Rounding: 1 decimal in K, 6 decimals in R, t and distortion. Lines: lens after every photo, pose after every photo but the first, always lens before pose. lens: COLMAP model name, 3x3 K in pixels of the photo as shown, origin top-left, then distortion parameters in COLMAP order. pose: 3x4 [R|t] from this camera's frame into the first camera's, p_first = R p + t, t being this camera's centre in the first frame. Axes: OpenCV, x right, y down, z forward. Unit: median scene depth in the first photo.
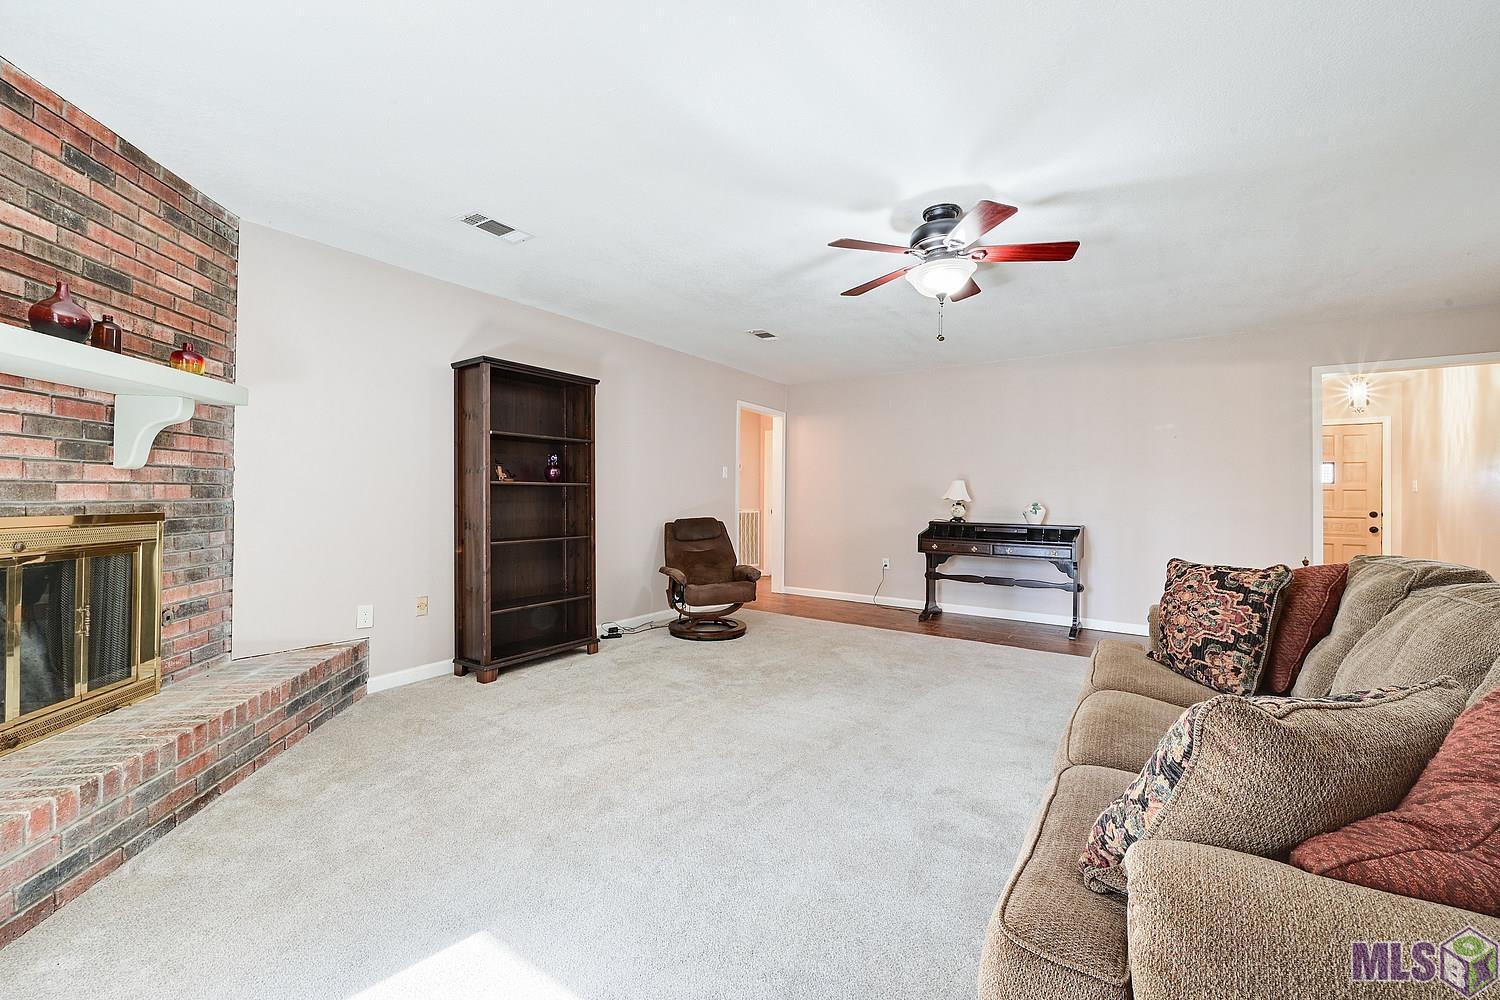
lens RADIAL K [[595.8, 0, 750.4], [0, 595.8, 497.4], [0, 0, 1]] dist [0.002809, 0.000118]
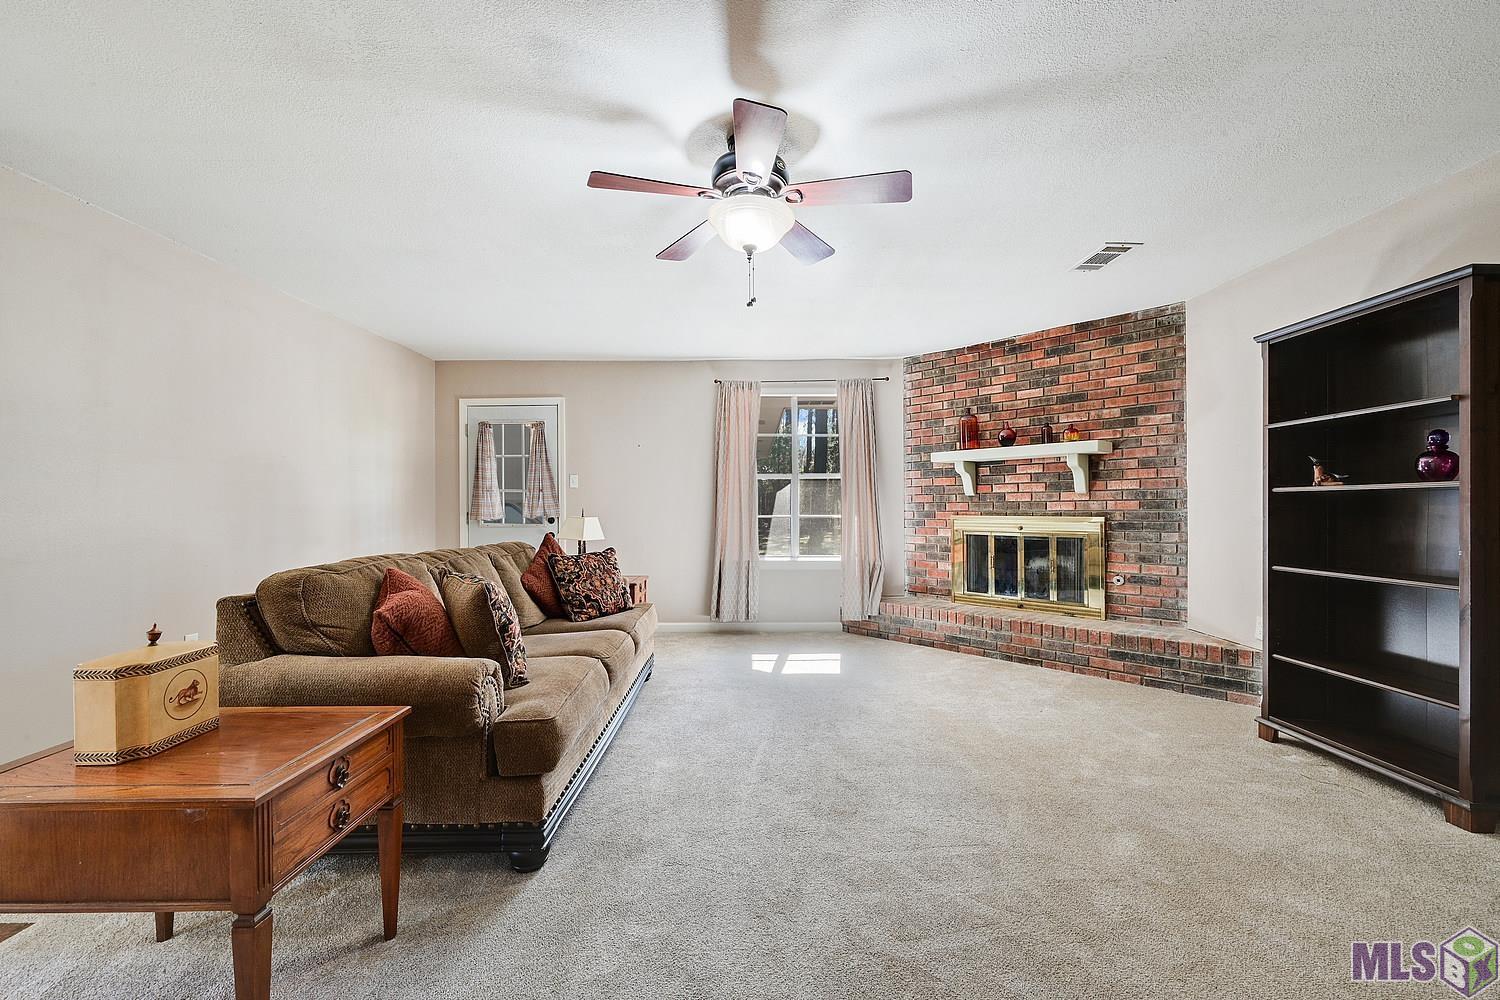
lens RADIAL K [[648.0, 0, 750.6], [0, 648.0, 504.1], [0, 0, 1]] dist [-0.000101, -0.000005]
pose [[-0.824552, -0.005020, -0.565764, 0.890917], [-0.000905, 0.999971, -0.007554, 0.002371], [0.565785, -0.005716, -0.824533, 1.881624]]
